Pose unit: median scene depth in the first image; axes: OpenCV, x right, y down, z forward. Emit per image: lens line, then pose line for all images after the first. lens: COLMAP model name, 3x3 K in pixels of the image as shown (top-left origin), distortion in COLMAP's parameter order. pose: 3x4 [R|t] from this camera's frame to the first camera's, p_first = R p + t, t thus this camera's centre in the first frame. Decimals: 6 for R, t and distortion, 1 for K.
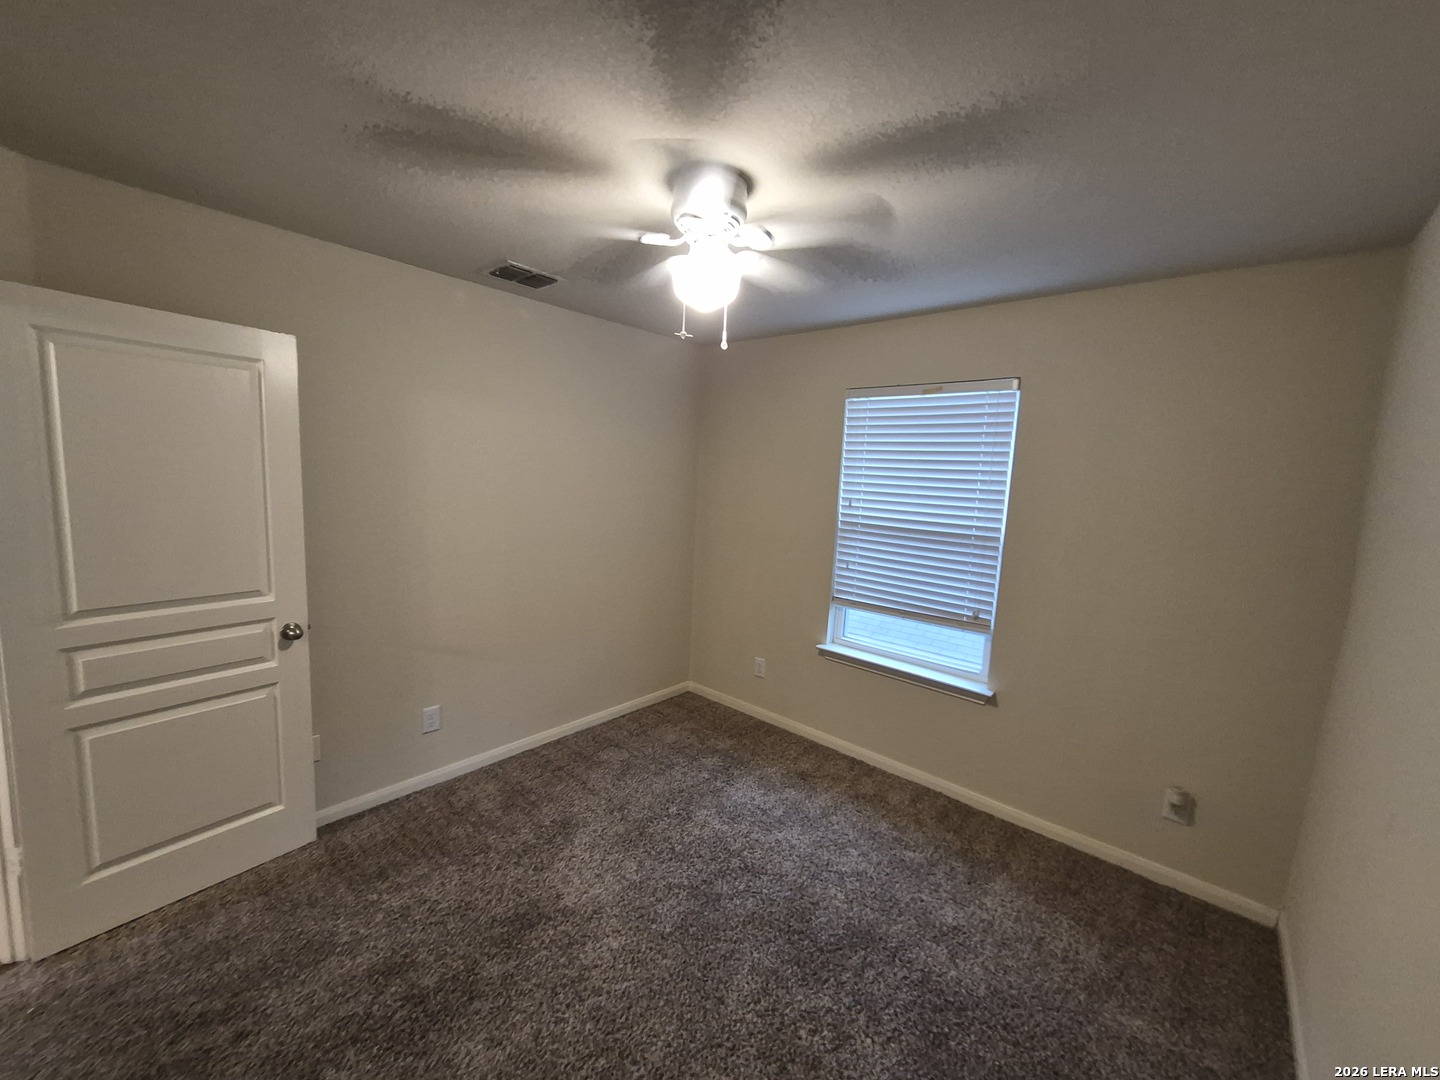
lens RADIAL K [[564.3, 0, 712.5], [0, 564.3, 551.0], [0, 0, 1]] dist [0.001009, -0.000013]
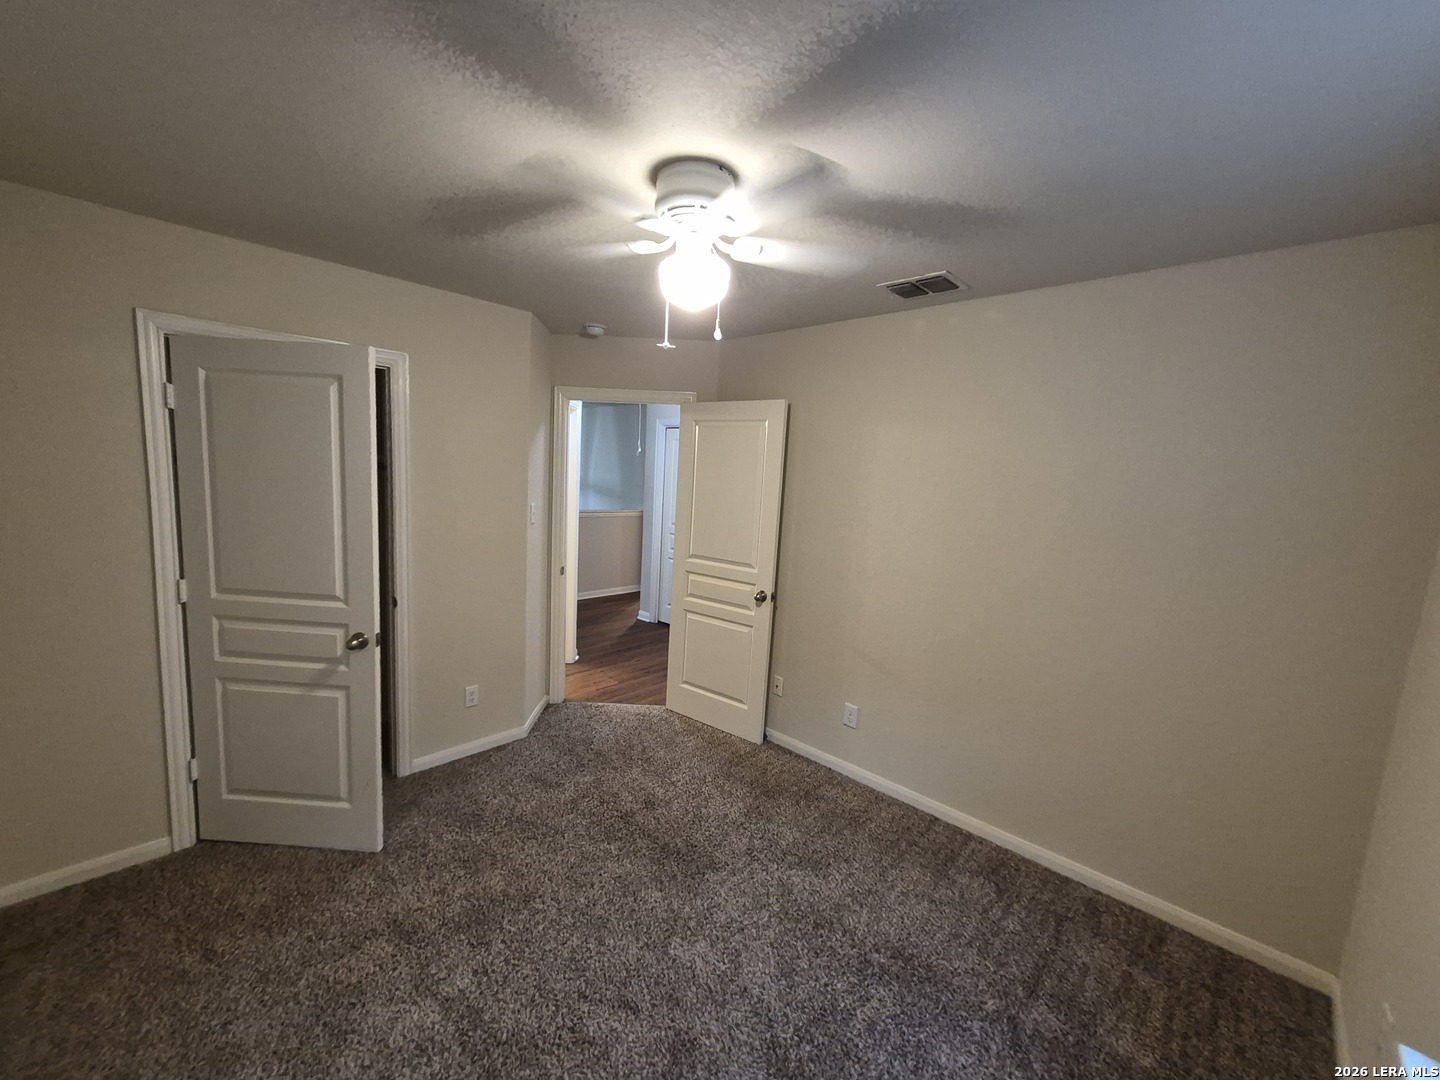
lens RADIAL K [[568.7, 0, 710.7], [0, 568.7, 548.0], [0, 0, 1]] dist [0.002891, 0.000314]
pose [[-0.036981, 0.088198, -0.995416, 0.598498], [-0.187207, 0.977851, 0.093596, -0.078276], [0.981624, 0.189811, -0.019651, 0.687892]]
